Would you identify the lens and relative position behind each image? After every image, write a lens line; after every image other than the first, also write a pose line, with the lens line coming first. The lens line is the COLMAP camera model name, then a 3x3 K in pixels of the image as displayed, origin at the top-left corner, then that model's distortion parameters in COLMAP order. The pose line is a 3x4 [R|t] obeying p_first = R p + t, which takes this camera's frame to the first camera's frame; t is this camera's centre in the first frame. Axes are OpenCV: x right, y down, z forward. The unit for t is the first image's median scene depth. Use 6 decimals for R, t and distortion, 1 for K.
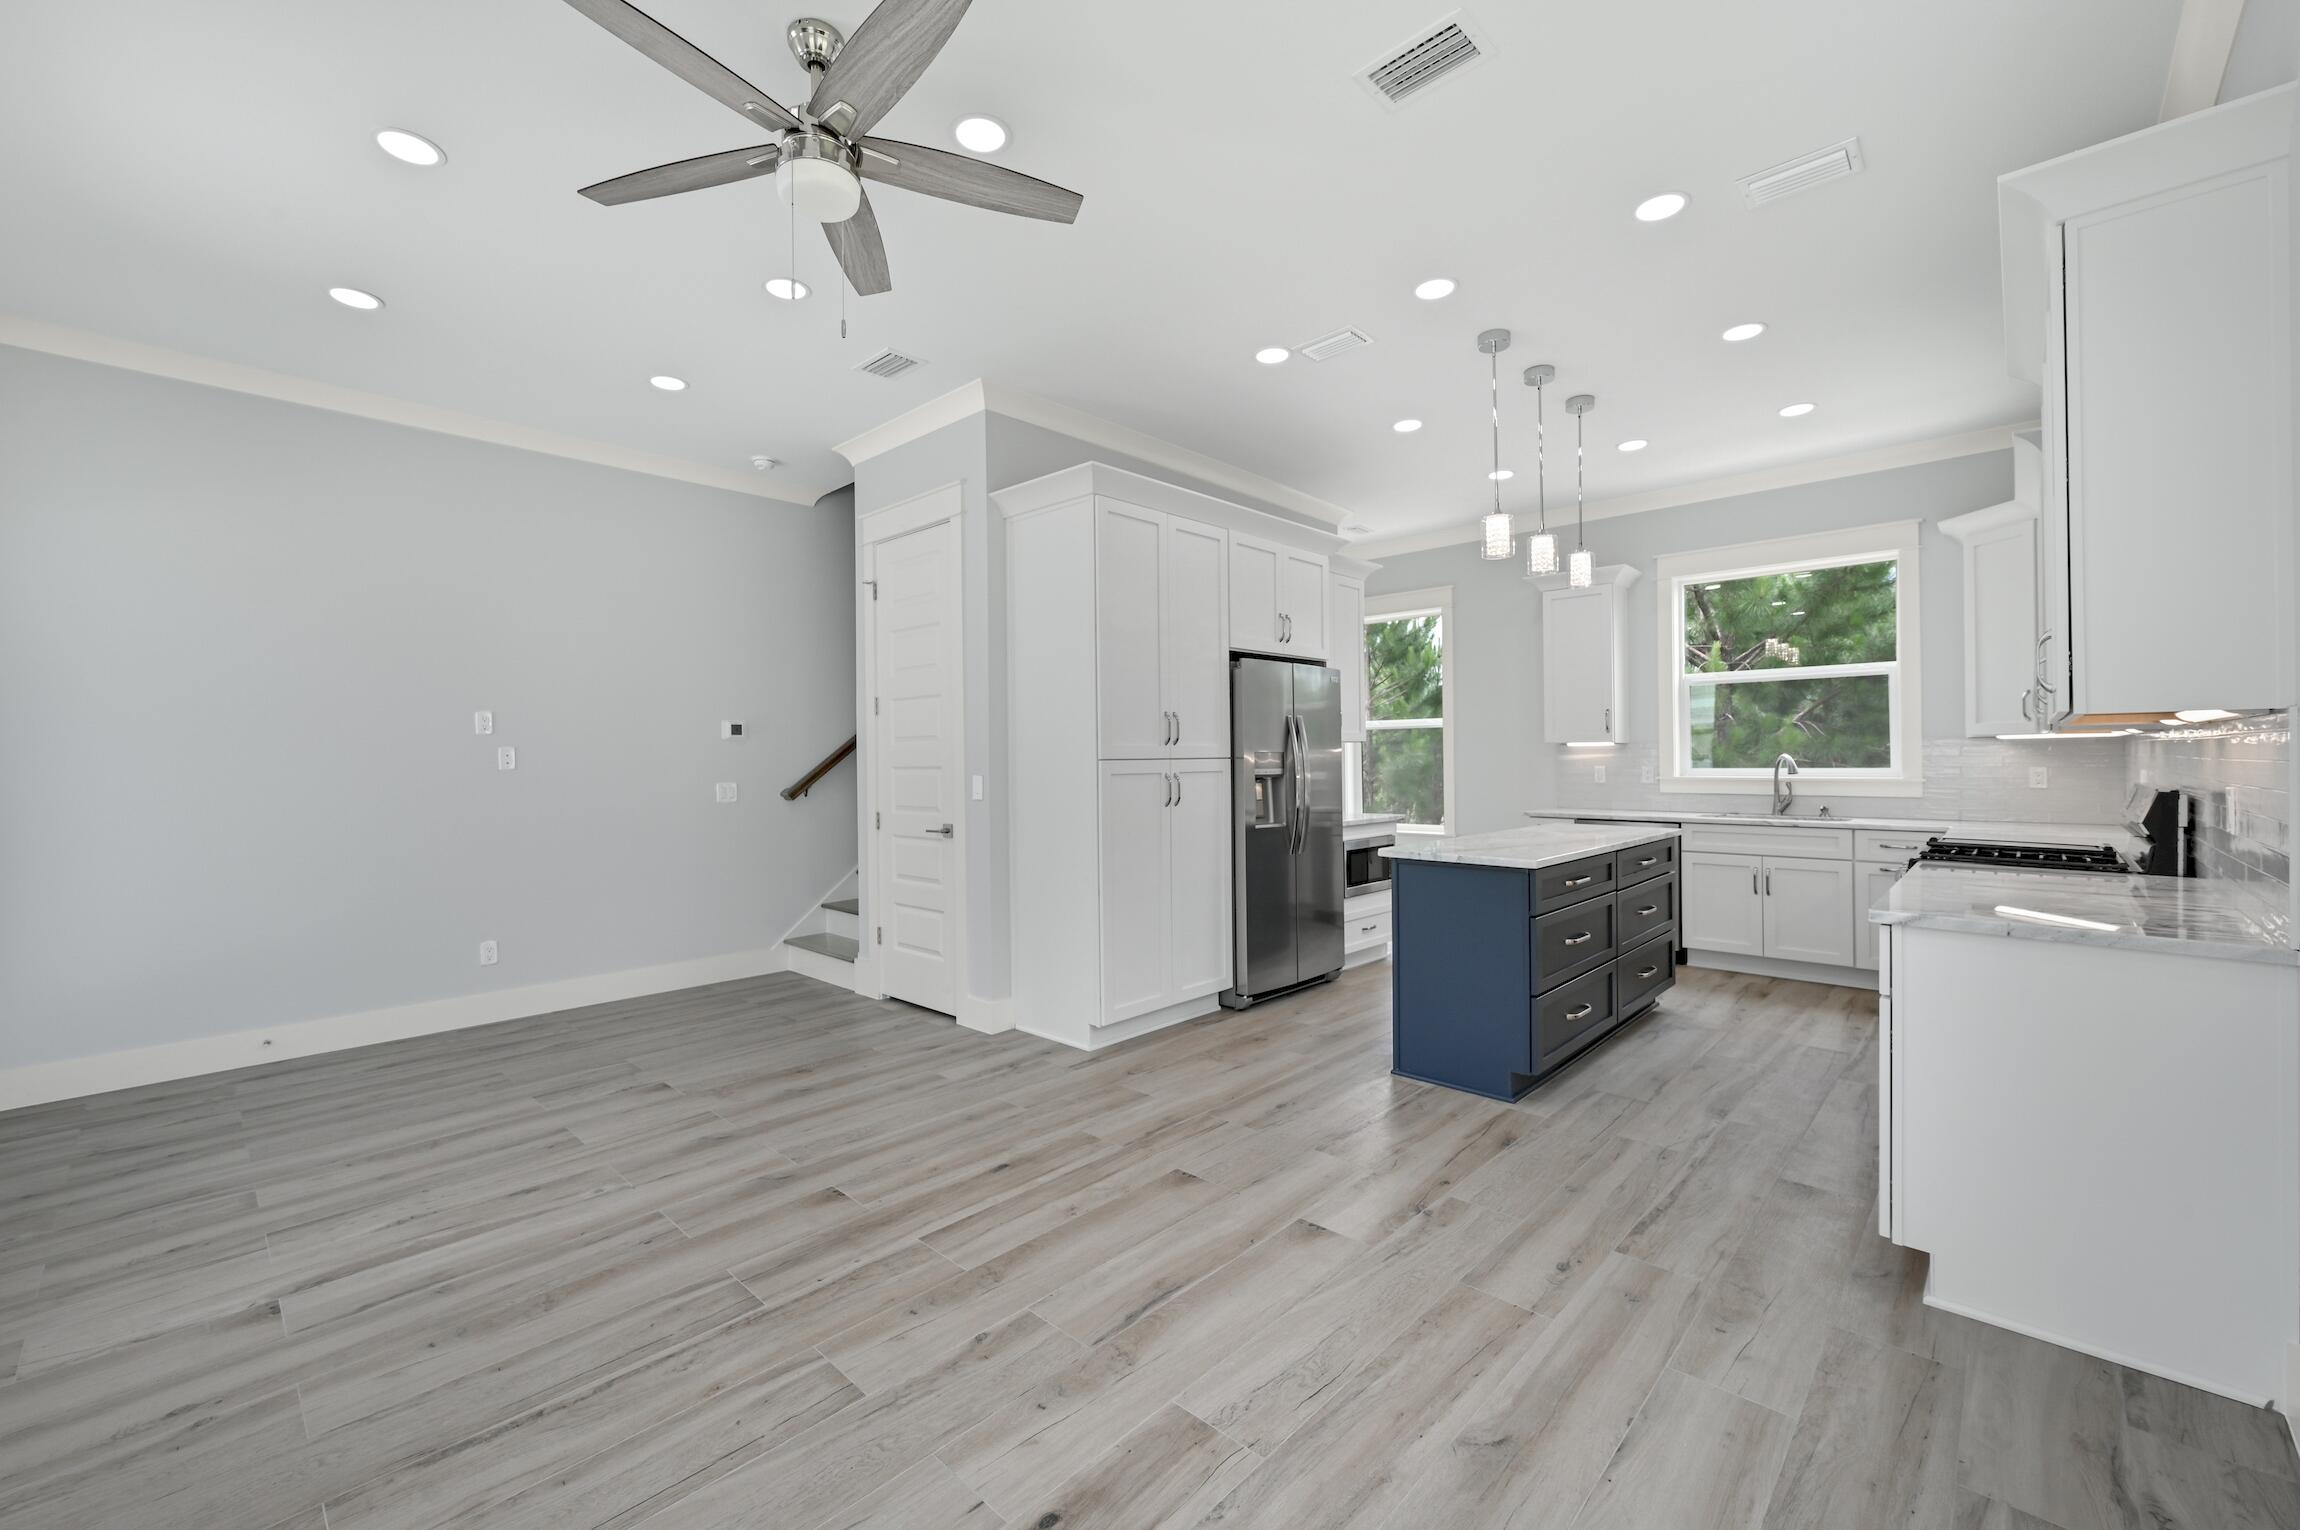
lens RADIAL K [[933.4, 0, 1149.4], [0, 933.4, 752.3], [0, 0, 1]] dist [-0.000448, -0.000041]
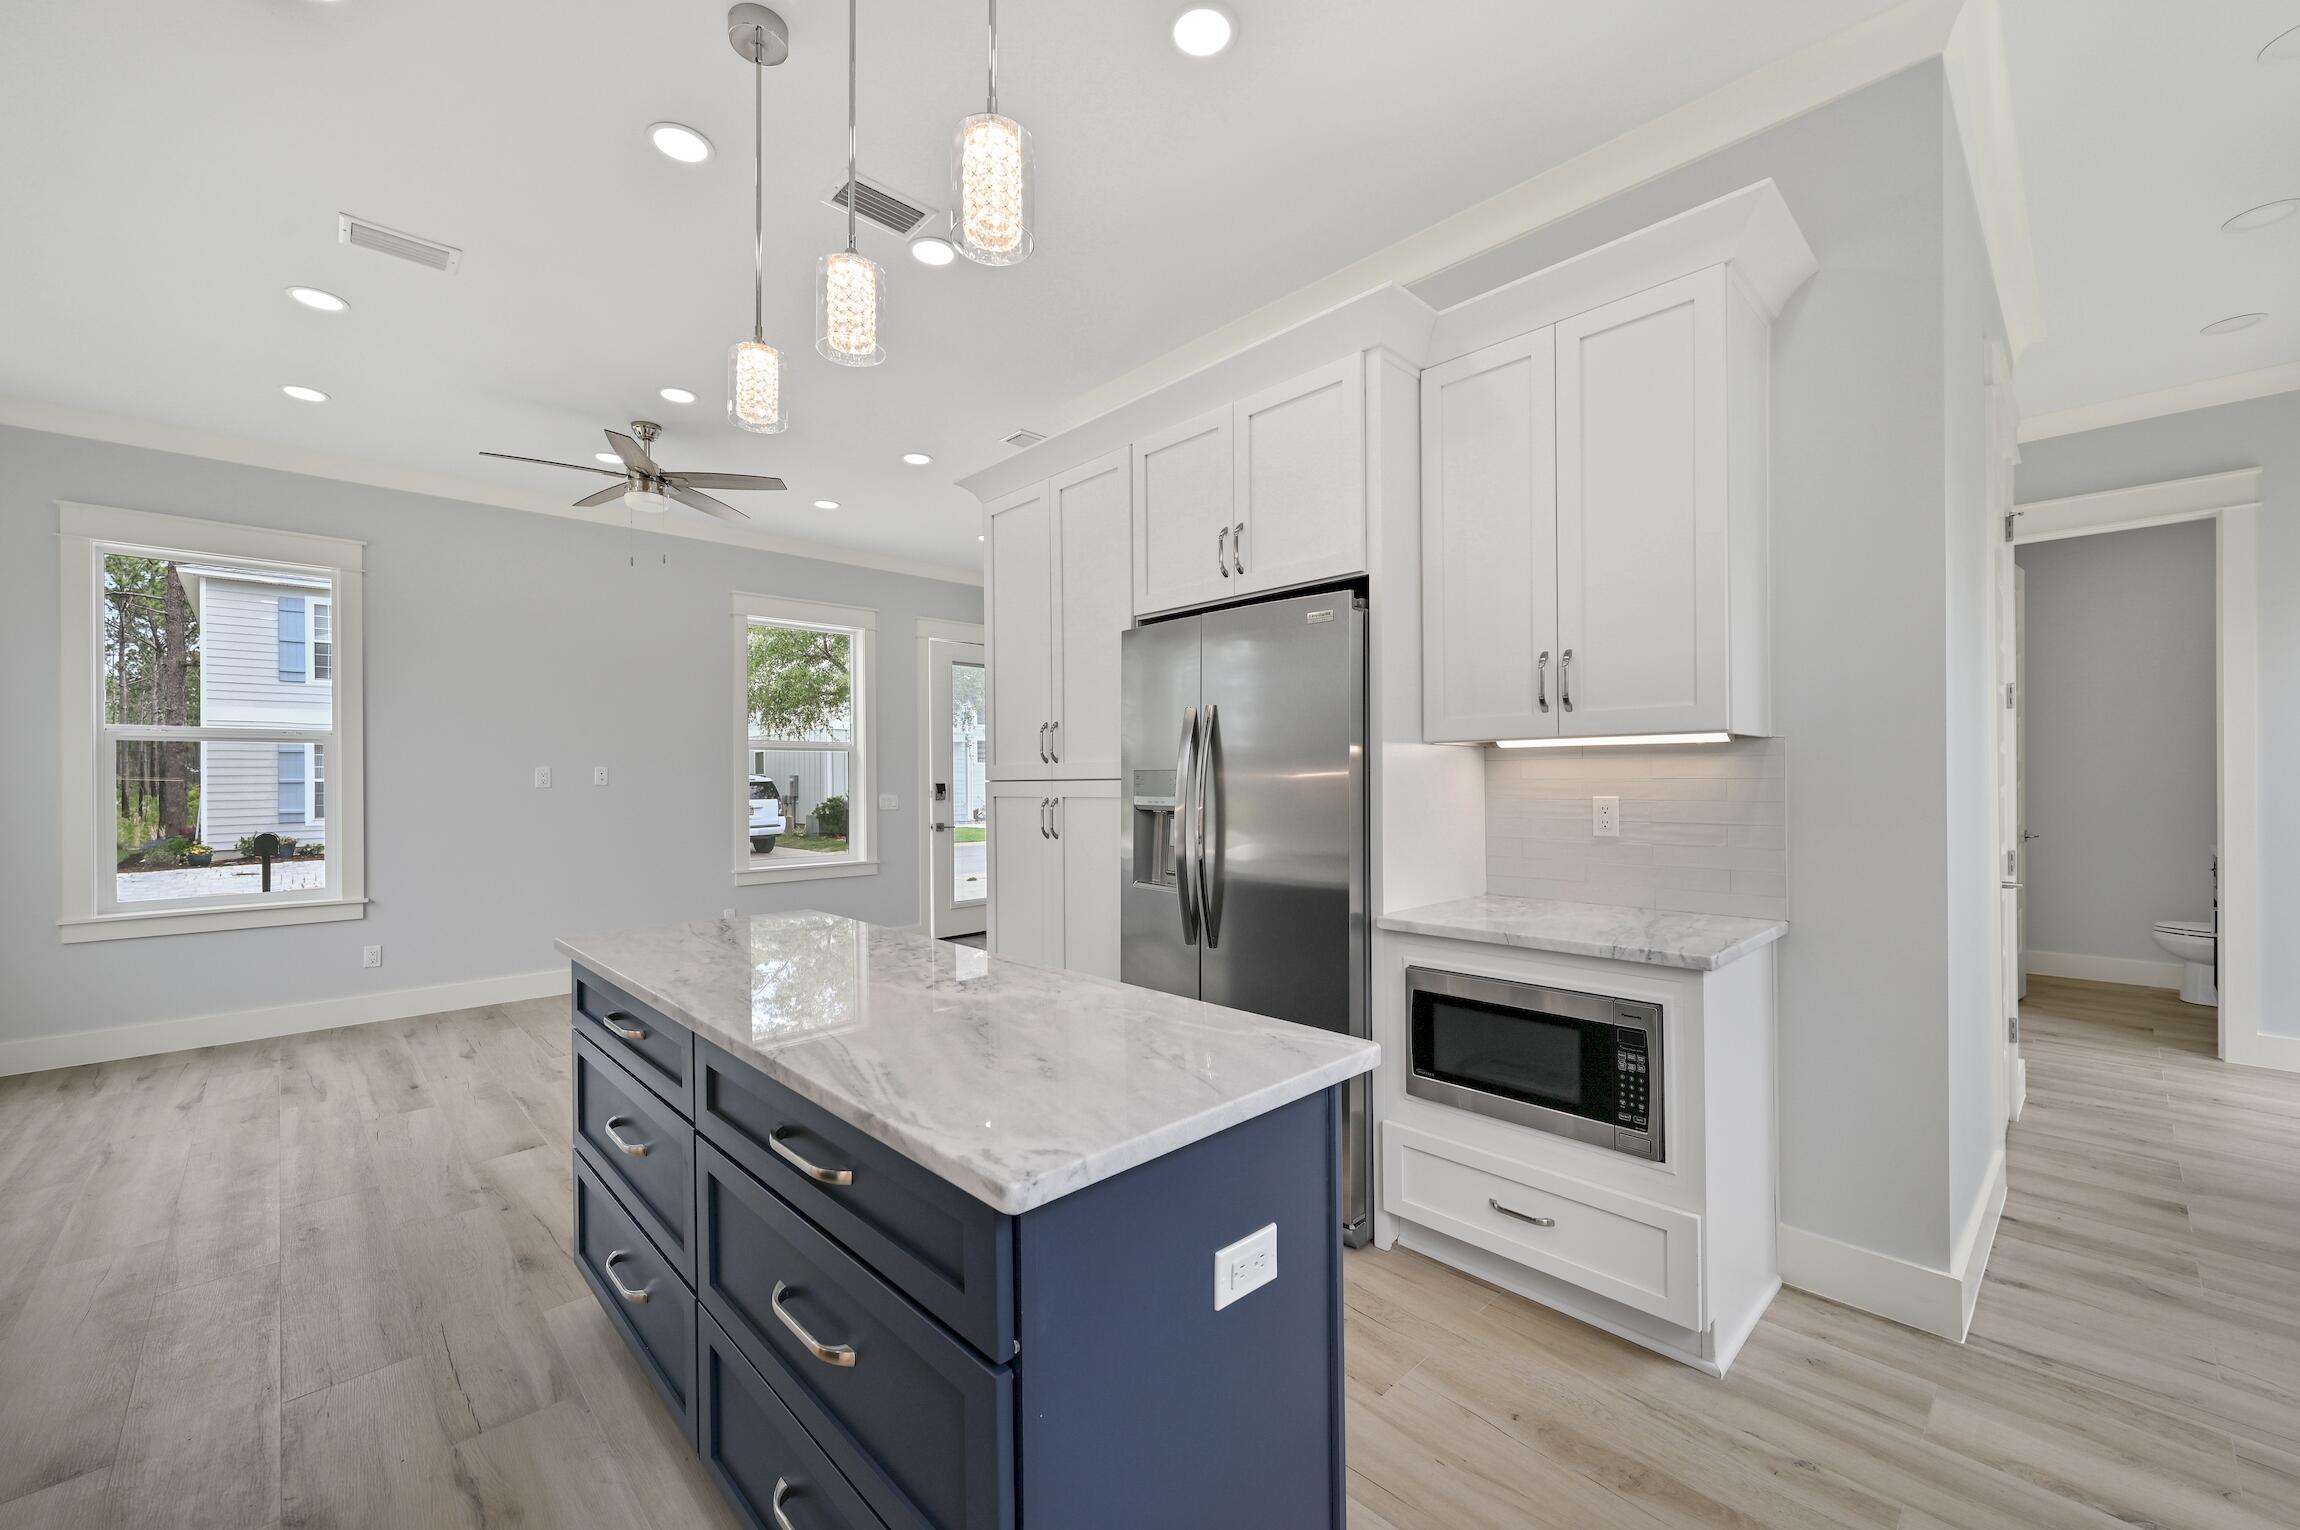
lens RADIAL K [[914.6, 0, 1138.0], [0, 914.6, 775.3], [0, 0, 1]] dist [0.002427, 0.000279]
pose [[-0.056214, 0.005623, -0.998403, 1.123472], [0.014795, 0.999879, 0.004798, 0.000497], [0.998309, -0.014502, -0.056290, 1.552831]]
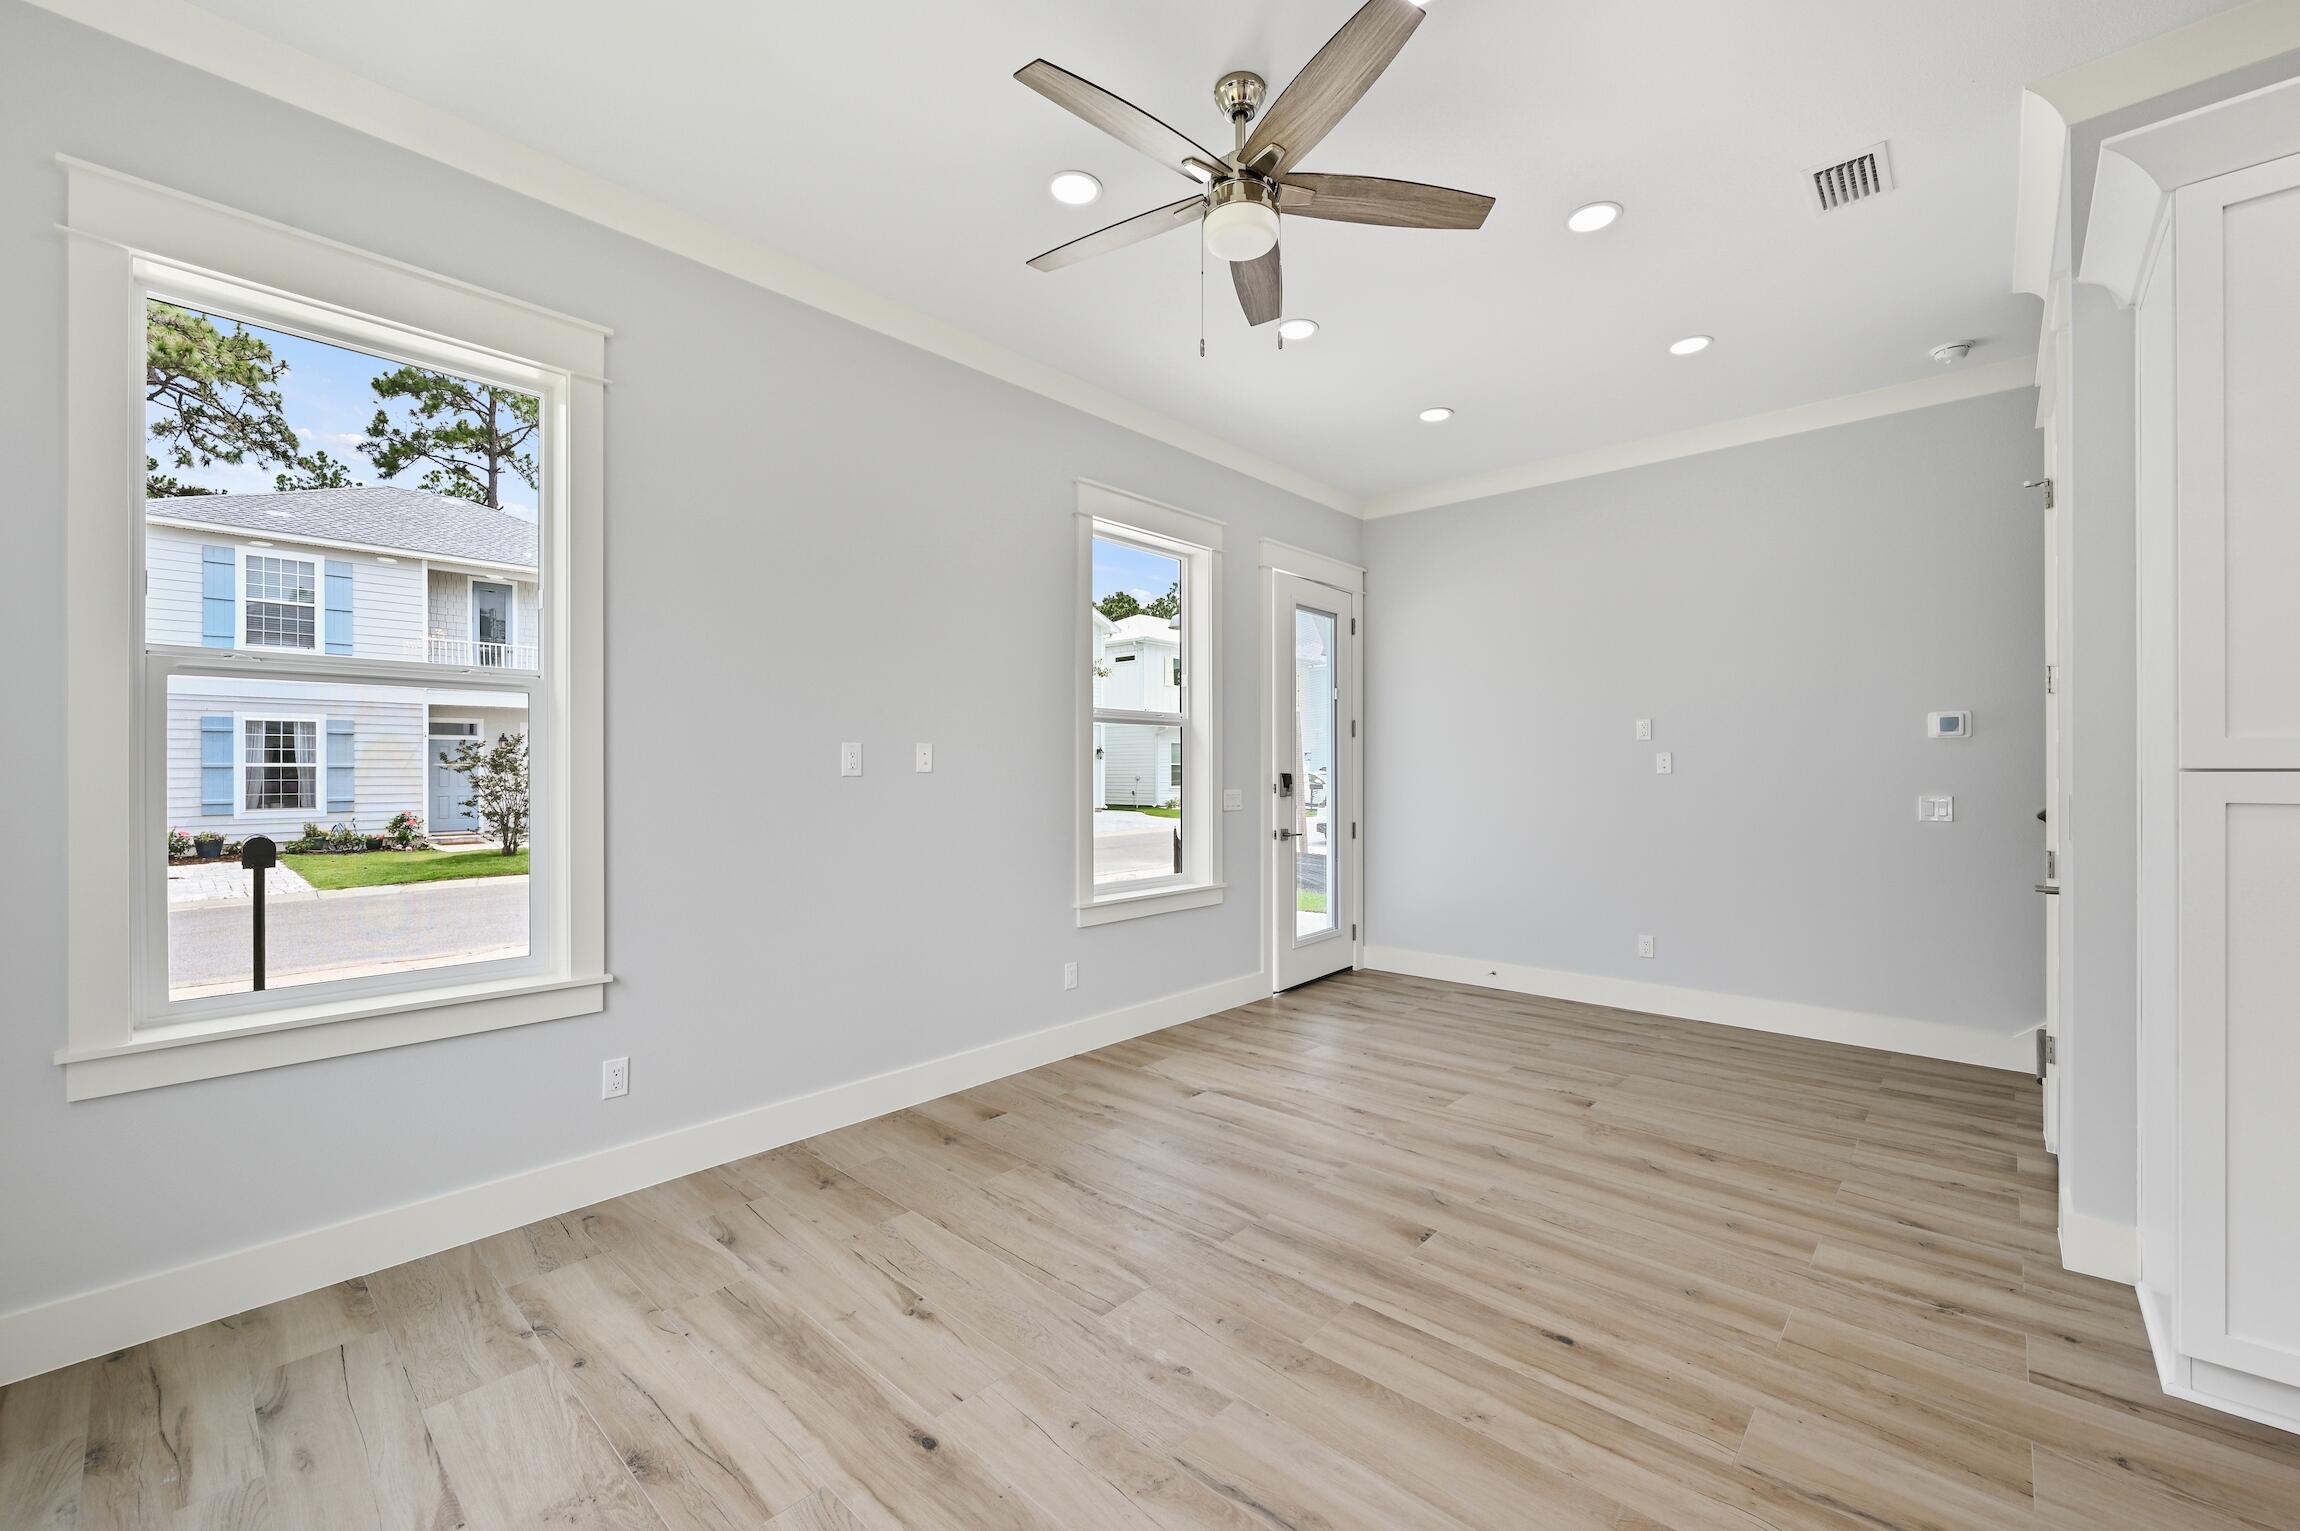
lens RADIAL K [[927.0, 0, 1143.9], [0, 927.0, 767.5], [0, 0, 1]] dist [-0.001930, -0.000159]
pose [[0.009170, 0.007364, -0.999931, 0.507402], [0.008122, 0.999939, 0.007439, -0.001009], [0.999925, -0.008190, 0.009109, 0.630779]]
